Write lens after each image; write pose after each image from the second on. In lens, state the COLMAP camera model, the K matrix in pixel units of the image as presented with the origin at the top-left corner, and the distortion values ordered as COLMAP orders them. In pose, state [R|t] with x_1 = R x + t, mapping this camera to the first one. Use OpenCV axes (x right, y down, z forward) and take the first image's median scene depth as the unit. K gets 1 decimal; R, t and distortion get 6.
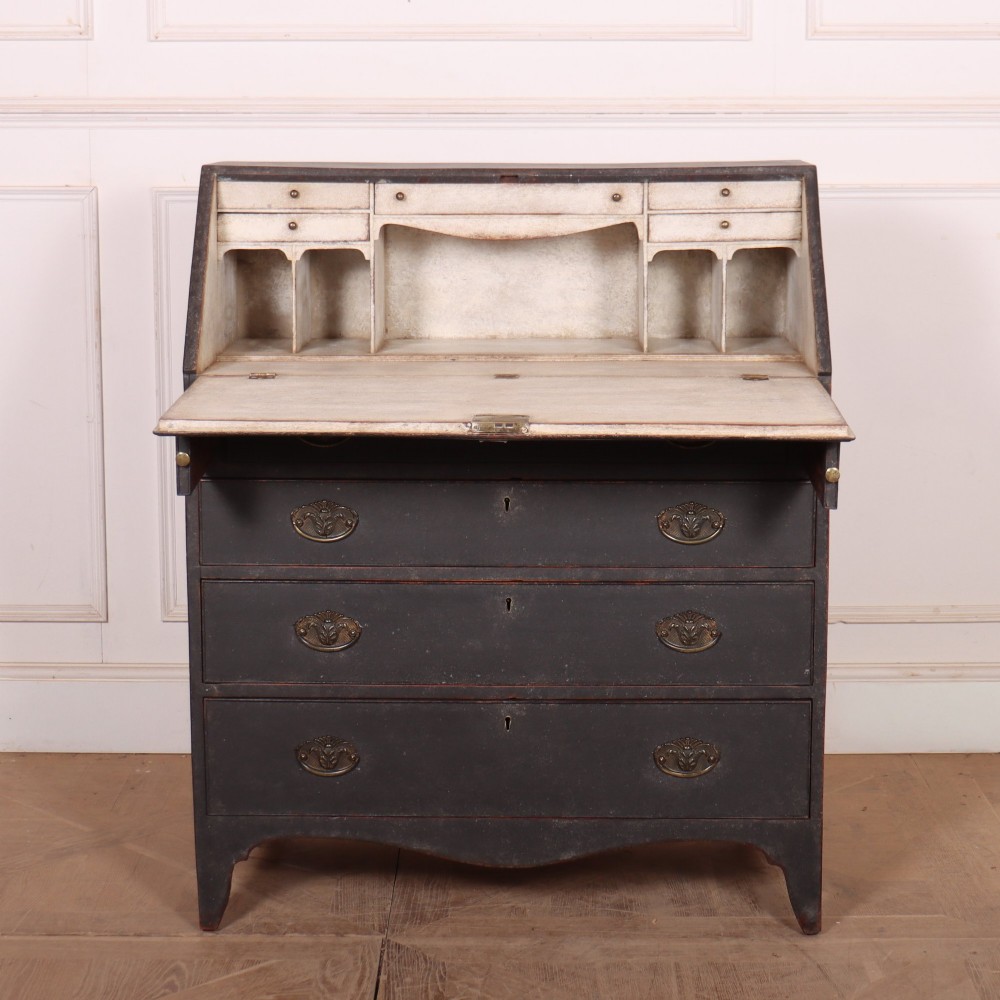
lens RADIAL K [[2286.9, 0, 501.5], [0, 2286.9, 500.4], [0, 0, 1]] dist [-0.107192, -0.032264]
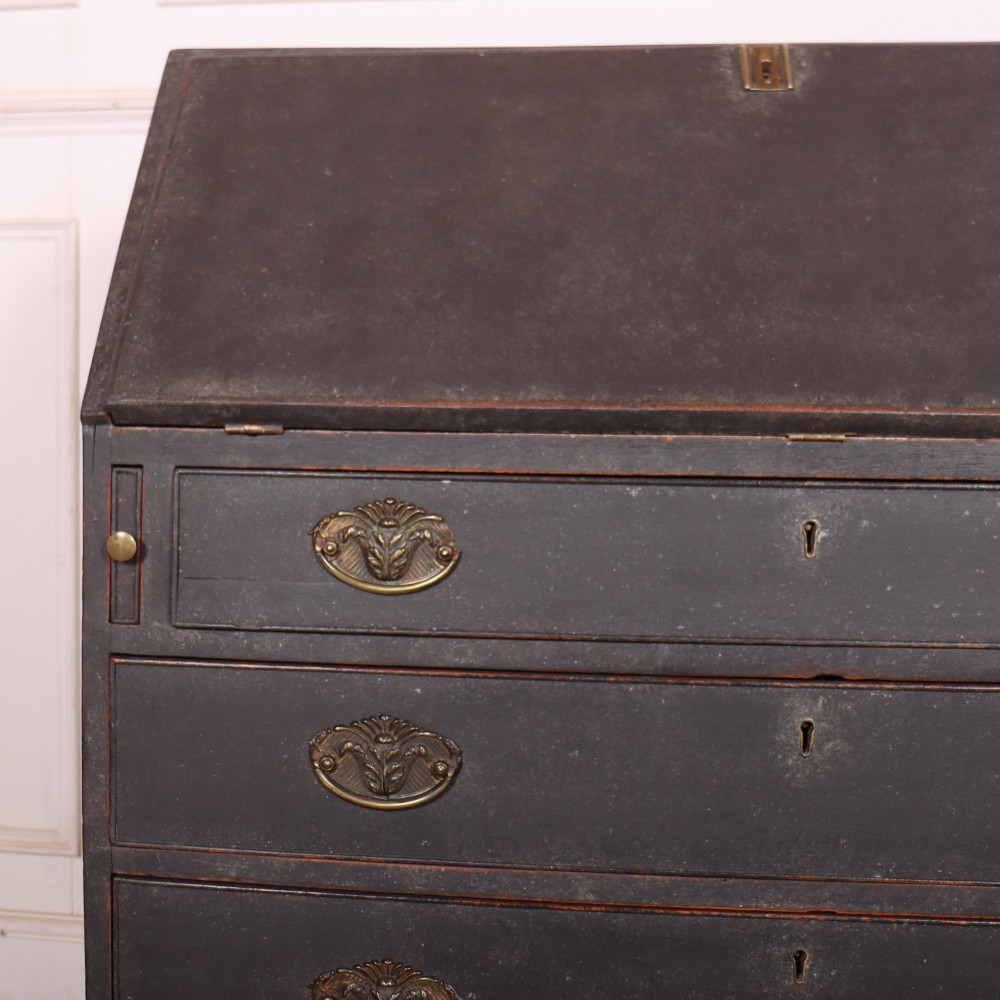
lens RADIAL K [[1558.3, 0, 321.5], [0, 1558.3, 474.4], [0, 0, 1]] dist [-0.162635, 0.114596]
pose [[0.990246, 0.014646, -0.138557, -0.046957], [-0.031675, 0.992084, -0.121514, -0.008910], [0.135680, 0.124717, 0.982872, 0.670458]]
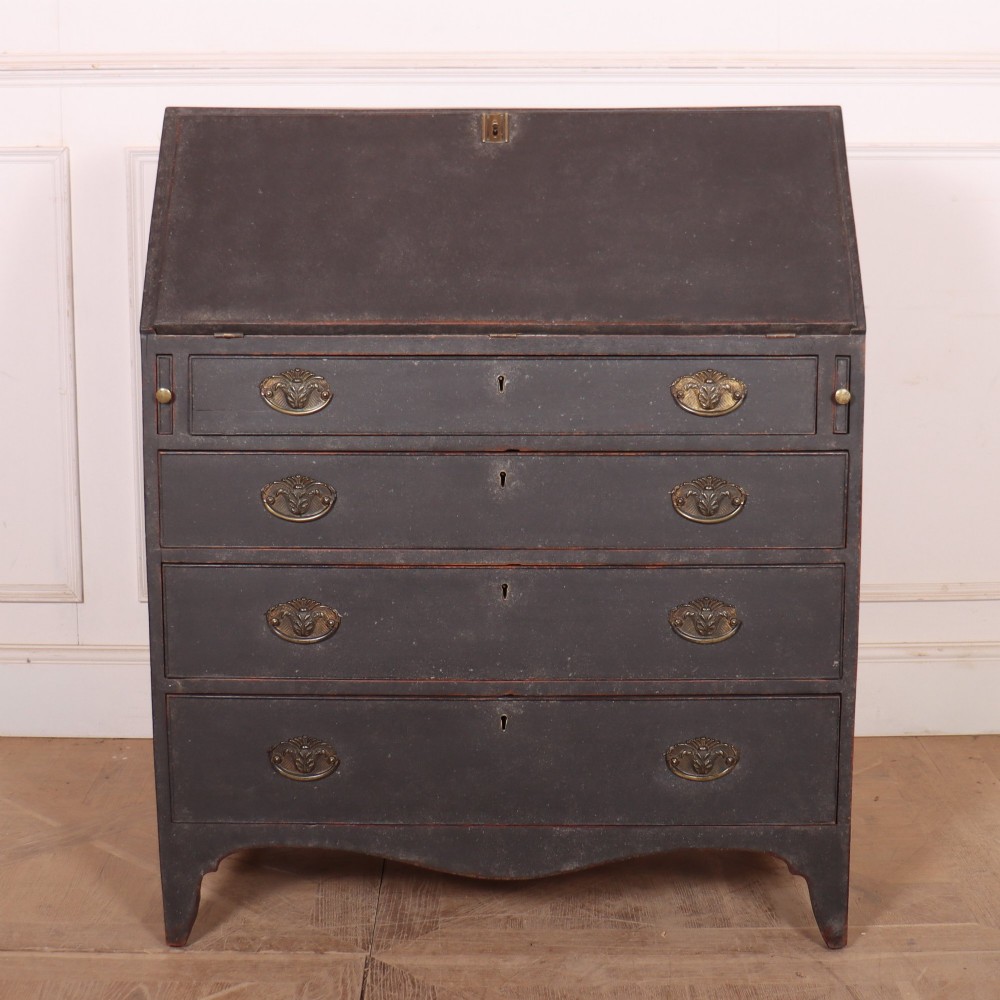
lens RADIAL K [[1950.0, 0, 498.8], [0, 1950.0, 477.7], [0, 0, 1]] dist [-0.213545, 0.320600]
pose [[0.999962, -0.002130, 0.008482, -0.005414], [0.002118, 0.999997, 0.001346, 0.000193], [-0.008484, -0.001328, 0.999963, 0.229751]]
